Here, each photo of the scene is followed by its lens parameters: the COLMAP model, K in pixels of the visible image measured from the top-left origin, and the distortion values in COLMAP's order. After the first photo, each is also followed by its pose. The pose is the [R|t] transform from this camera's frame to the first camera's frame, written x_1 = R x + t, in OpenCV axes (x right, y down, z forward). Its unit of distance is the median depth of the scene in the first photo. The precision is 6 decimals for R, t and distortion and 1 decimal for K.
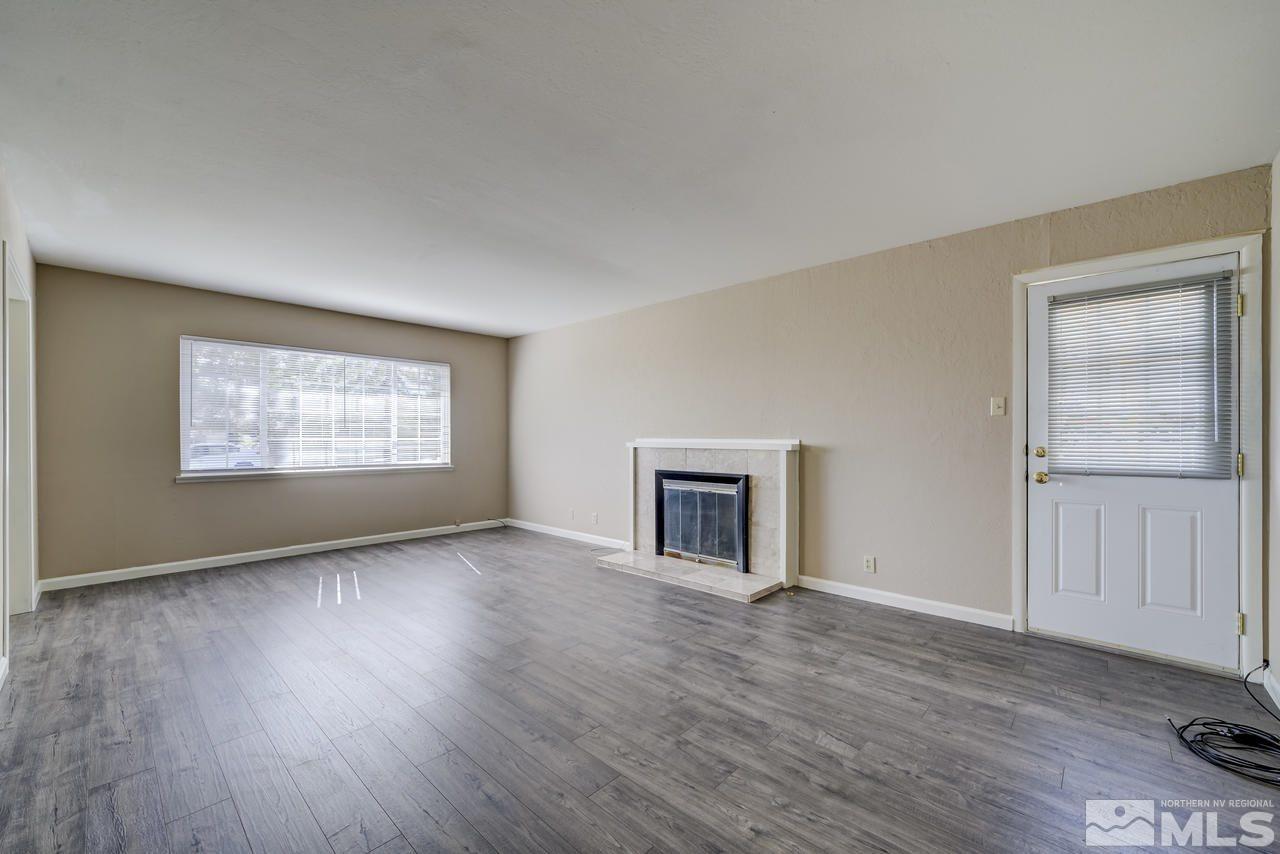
lens RADIAL K [[514.3, 0, 640.7], [0, 514.3, 443.1], [0, 0, 1]] dist [-0.001089, 0.000131]
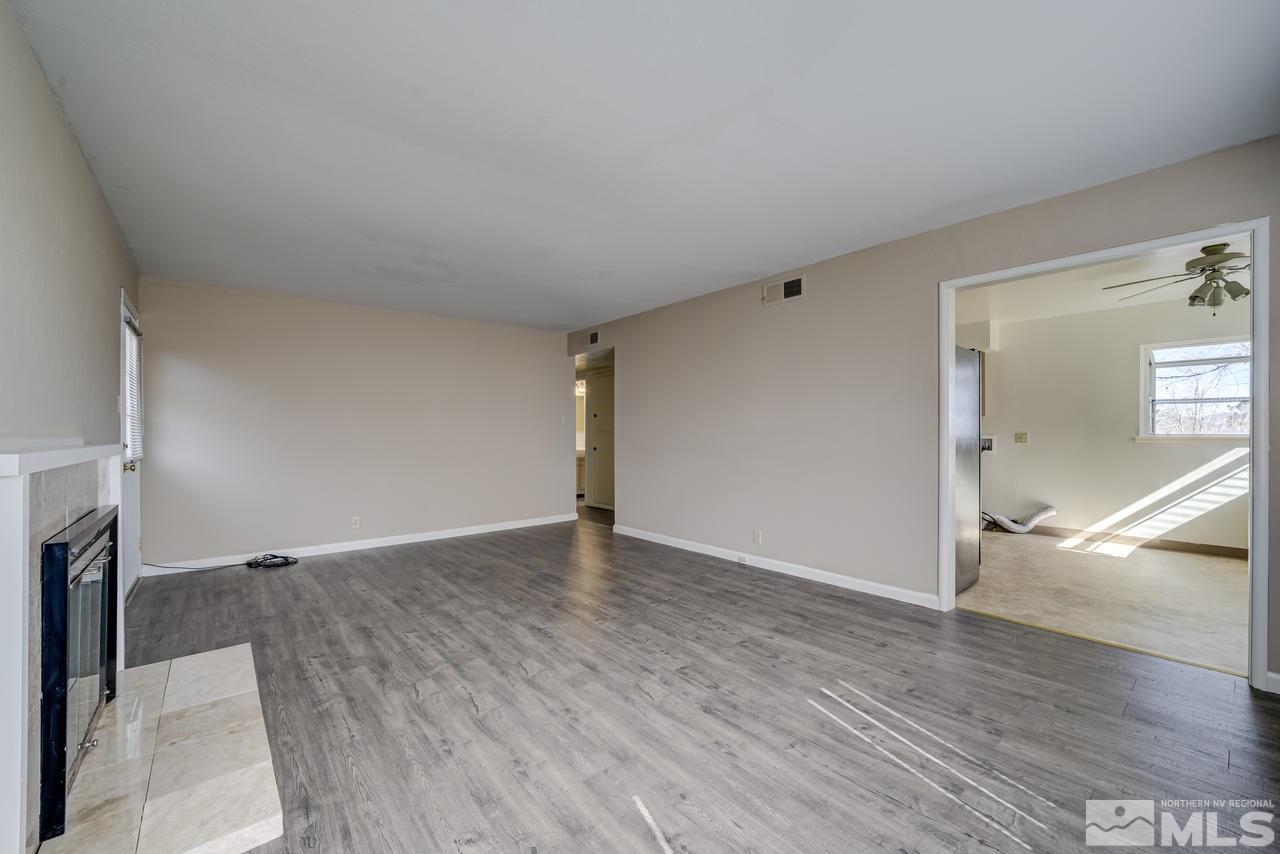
lens RADIAL K [[500.7, 0, 640.0], [0, 500.7, 427.0], [0, 0, 1]] dist [-0.000683, 0.000094]
pose [[-0.992526, 0.006870, 0.121839, -0.584500], [0.006822, 0.999976, -0.000808, -0.020036], [-0.121842, 0.000029, -0.992550, 2.182074]]
